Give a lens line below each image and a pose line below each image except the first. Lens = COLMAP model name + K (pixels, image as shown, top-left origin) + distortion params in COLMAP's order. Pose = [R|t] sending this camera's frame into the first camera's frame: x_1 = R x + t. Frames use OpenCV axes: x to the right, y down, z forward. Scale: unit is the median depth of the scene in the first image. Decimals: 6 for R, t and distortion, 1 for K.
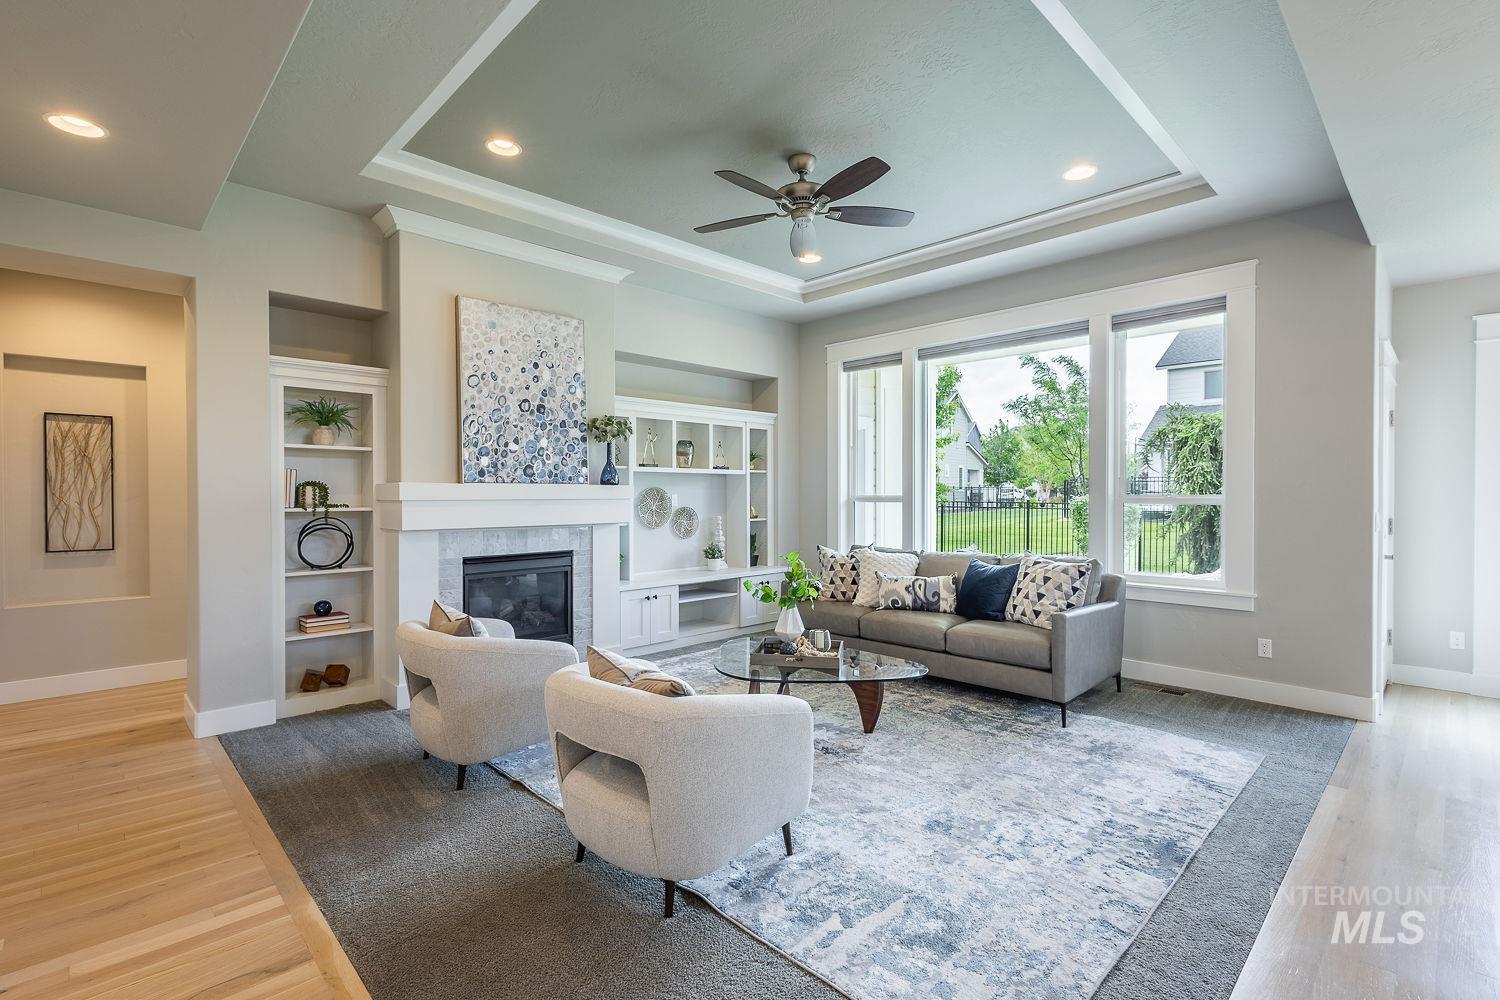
lens RADIAL K [[696.7, 0, 747.6], [0, 696.7, 500.8], [0, 0, 1]] dist [0.008985, -0.000944]
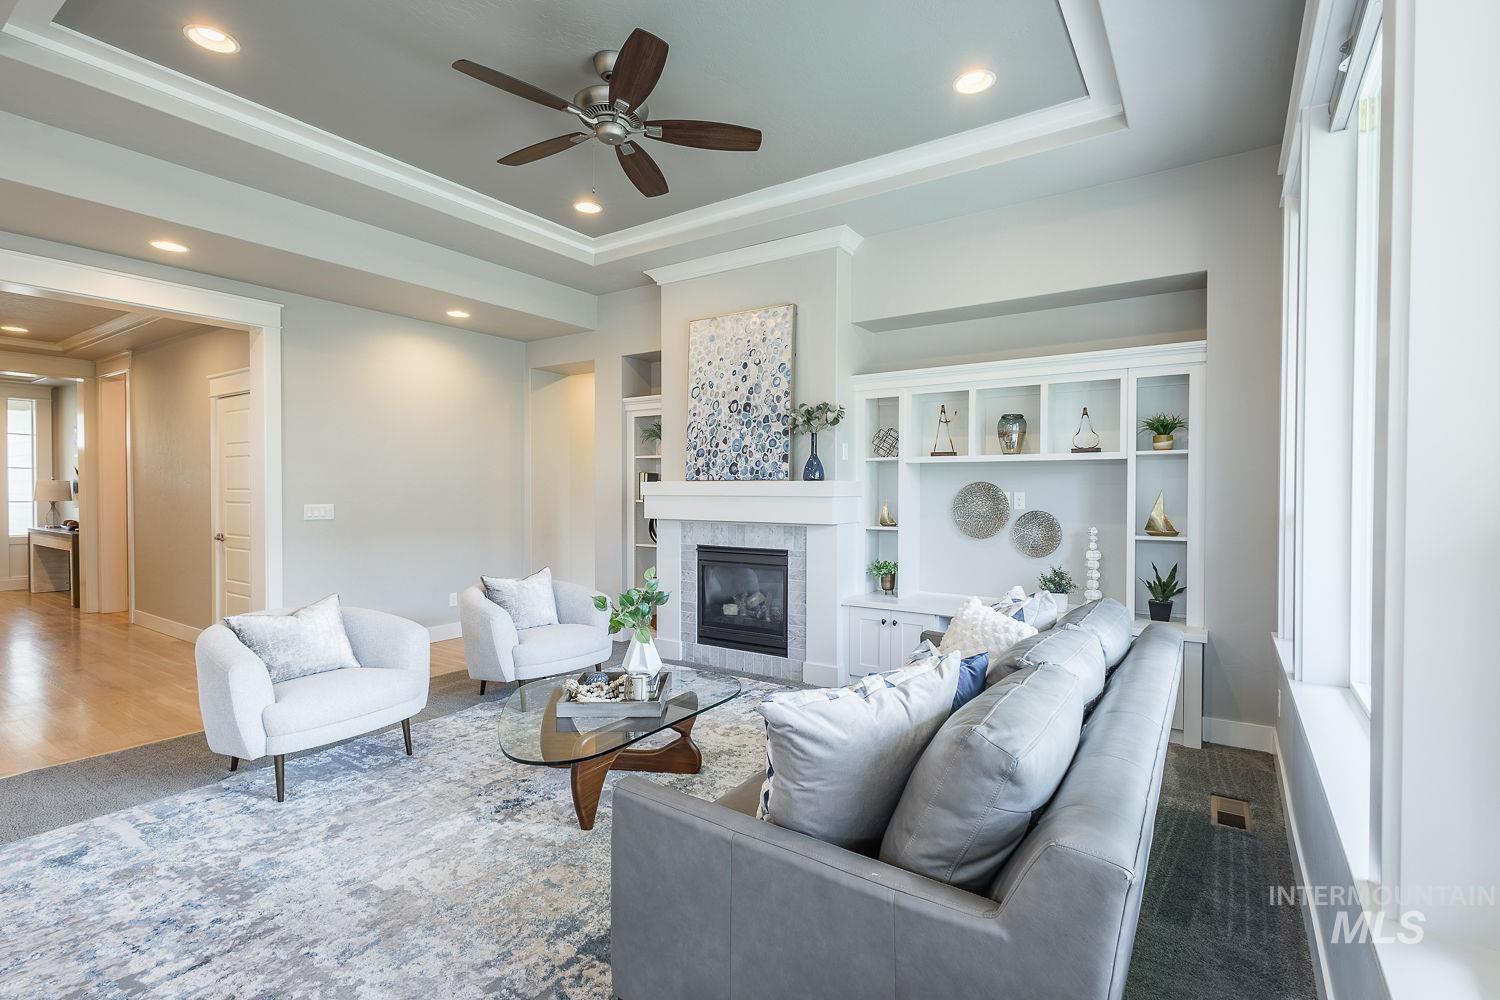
lens RADIAL K [[696.7, 0, 747.6], [0, 696.7, 500.8], [0, 0, 1]] dist [0.008985, -0.000944]
pose [[0.195334, 0.016005, -0.980606, 0.707387], [-0.014148, 0.999809, 0.013500, -0.008746], [0.980635, 0.011237, 0.195523, 0.805559]]
